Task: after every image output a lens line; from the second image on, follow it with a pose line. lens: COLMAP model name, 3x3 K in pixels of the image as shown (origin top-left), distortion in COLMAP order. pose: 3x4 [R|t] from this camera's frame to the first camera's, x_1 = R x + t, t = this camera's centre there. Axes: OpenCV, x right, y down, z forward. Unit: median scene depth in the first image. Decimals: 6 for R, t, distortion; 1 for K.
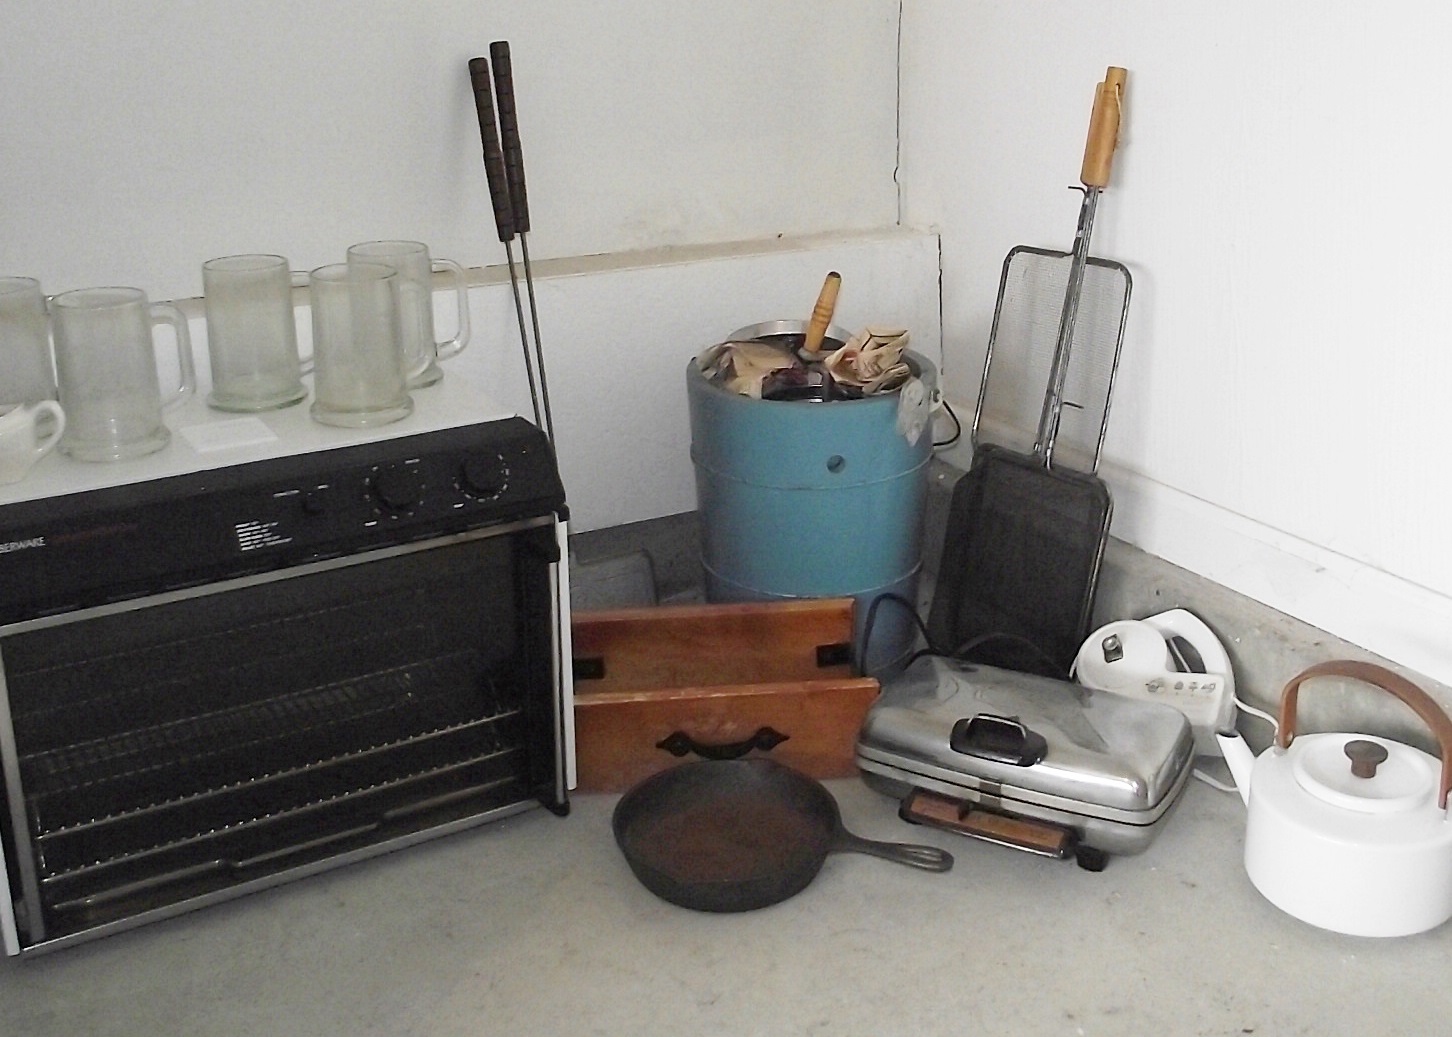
lens RADIAL K [[1605.0, 0, 802.8], [0, 1605.0, 375.5], [0, 0, 1]] dist [-0.075782, 0.009126]
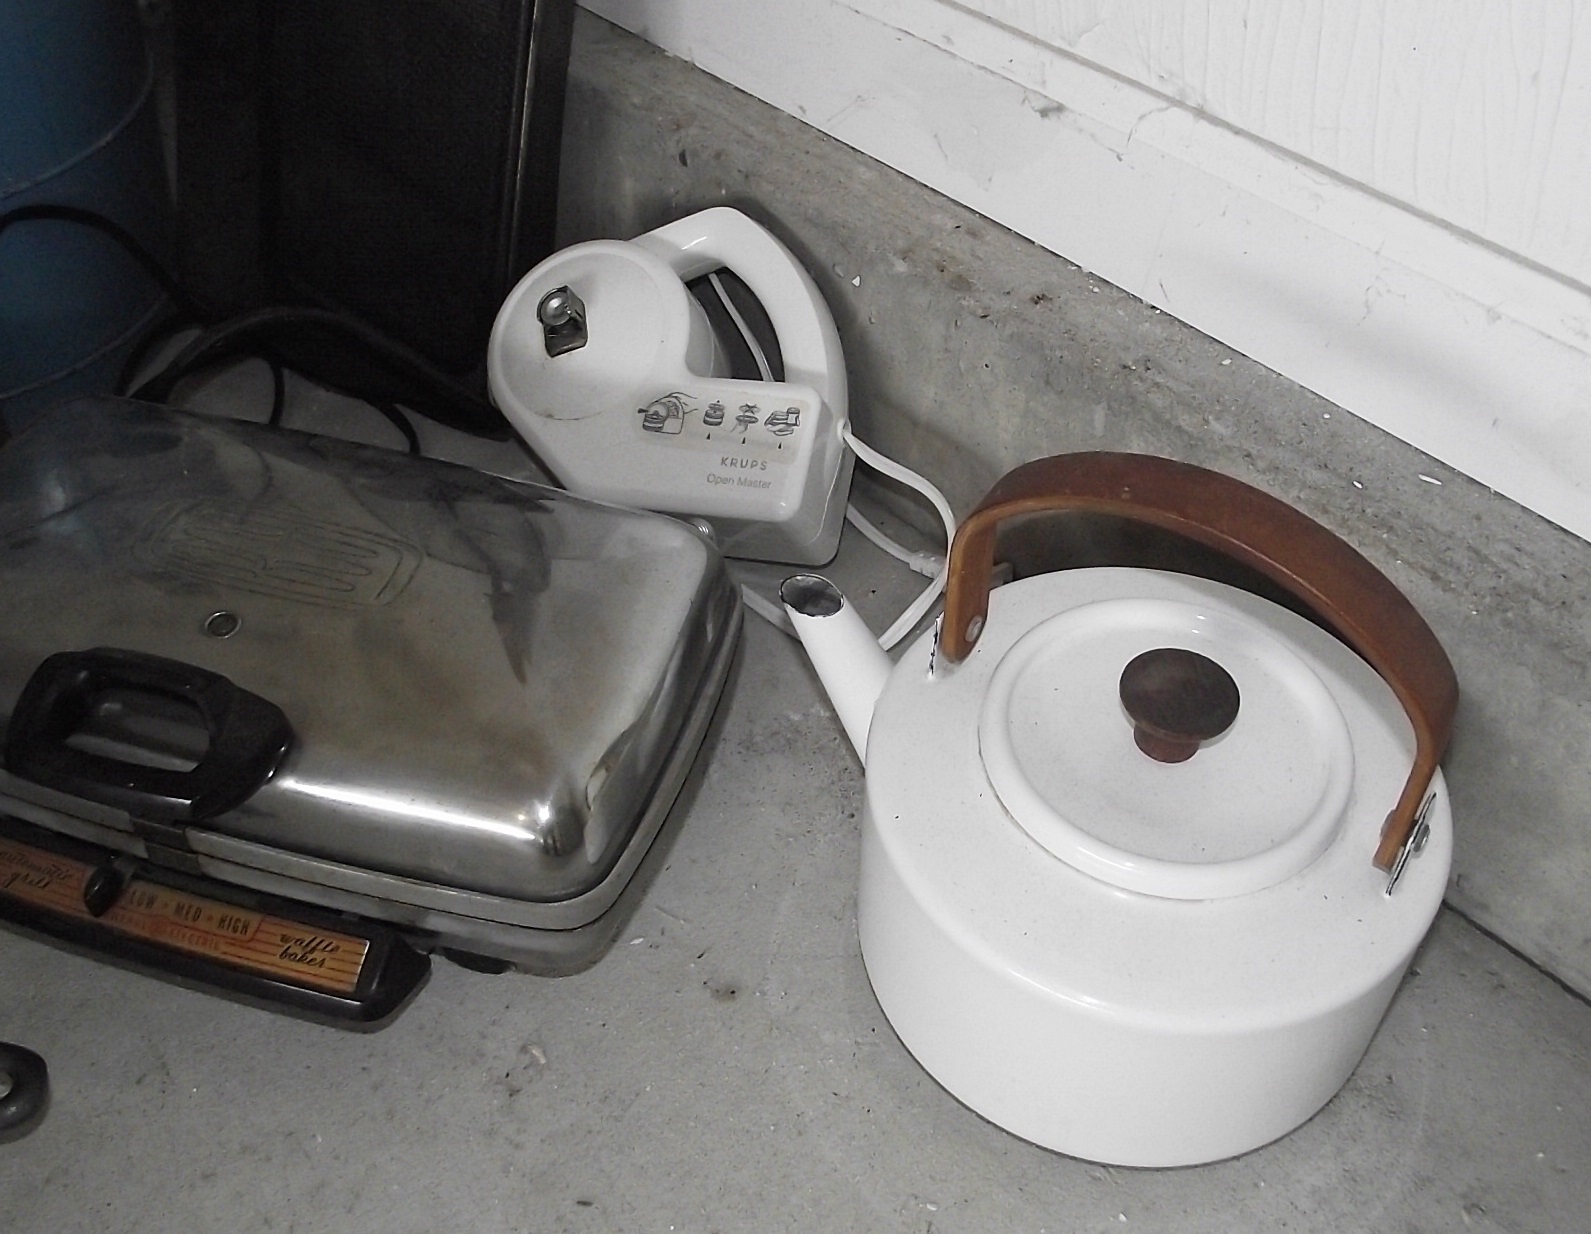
lens RADIAL K [[1678.1, 0, 847.2], [0, 1678.1, 619.9], [0, 0, 1]] dist [-0.081820, 0.060442]
pose [[0.974517, -0.115629, 0.192216, 0.168430], [0.012814, 0.884202, 0.466930, 0.036466], [-0.223948, -0.452568, 0.863151, 0.554505]]
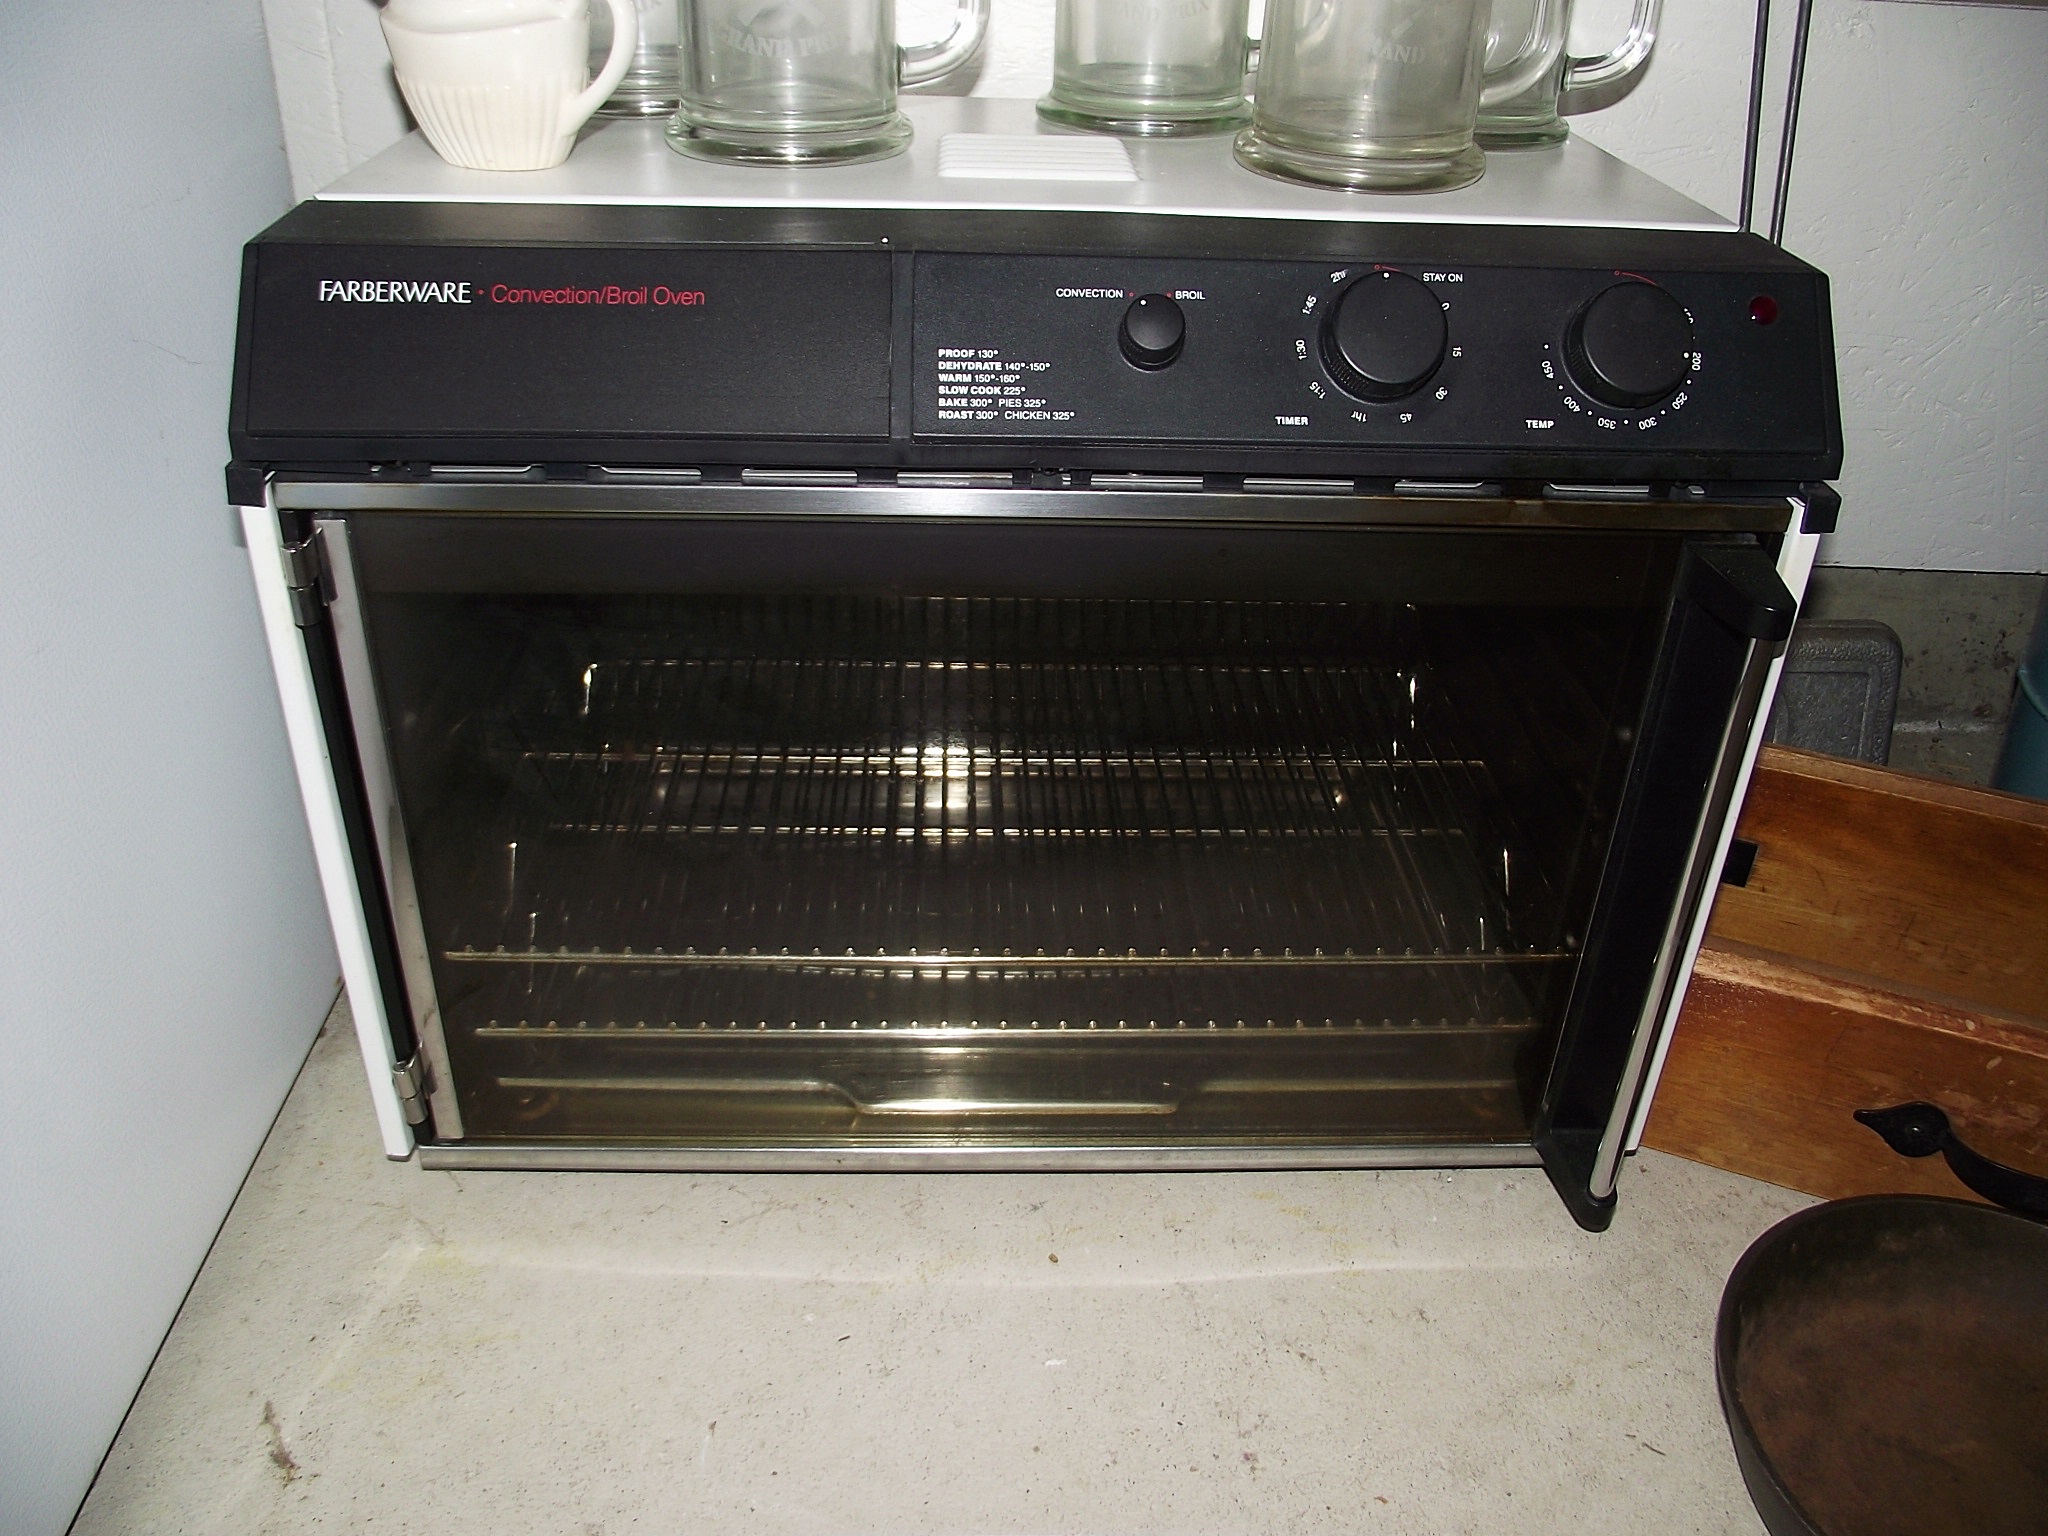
lens RADIAL K [[1672.2, 0, 1023.4], [0, 1672.2, 754.6], [0, 0, 1]] dist [-0.071198, 0.054373]
pose [[0.857924, 0.279294, -0.431232, -0.108780], [-0.165212, 0.944729, 0.283184, 0.053231], [0.486489, -0.171705, 0.856648, 0.497586]]
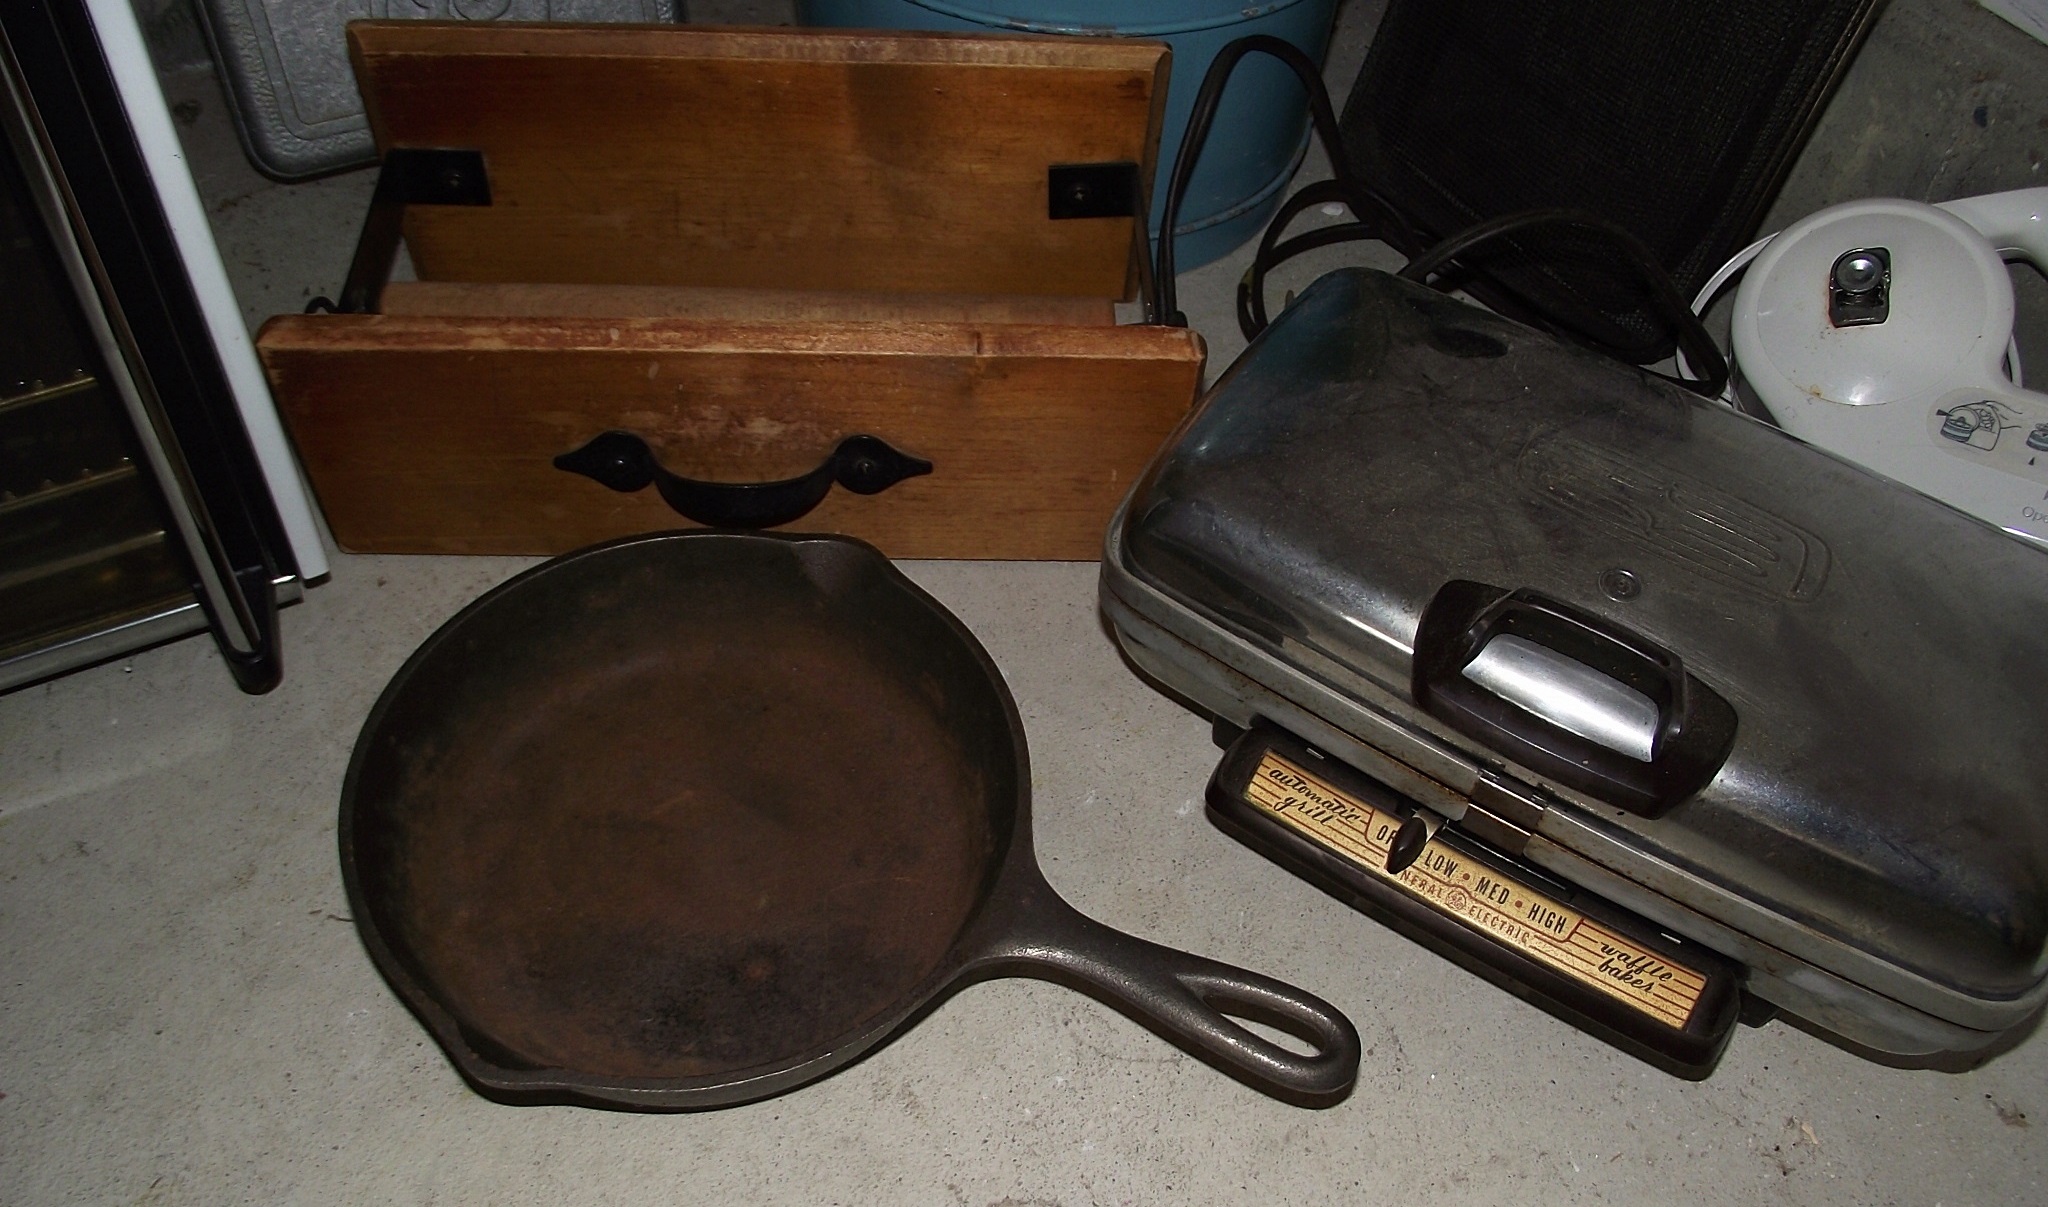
lens RADIAL K [[1685.3, 0, 1025.4], [0, 1685.3, 743.3], [0, 0, 1]] dist [-0.085426, 0.051288]
pose [[0.994718, 0.102336, -0.008024, 0.019890], [-0.078798, 0.811347, 0.579230, 0.052976], [0.065787, -0.575538, 0.815124, 0.607879]]
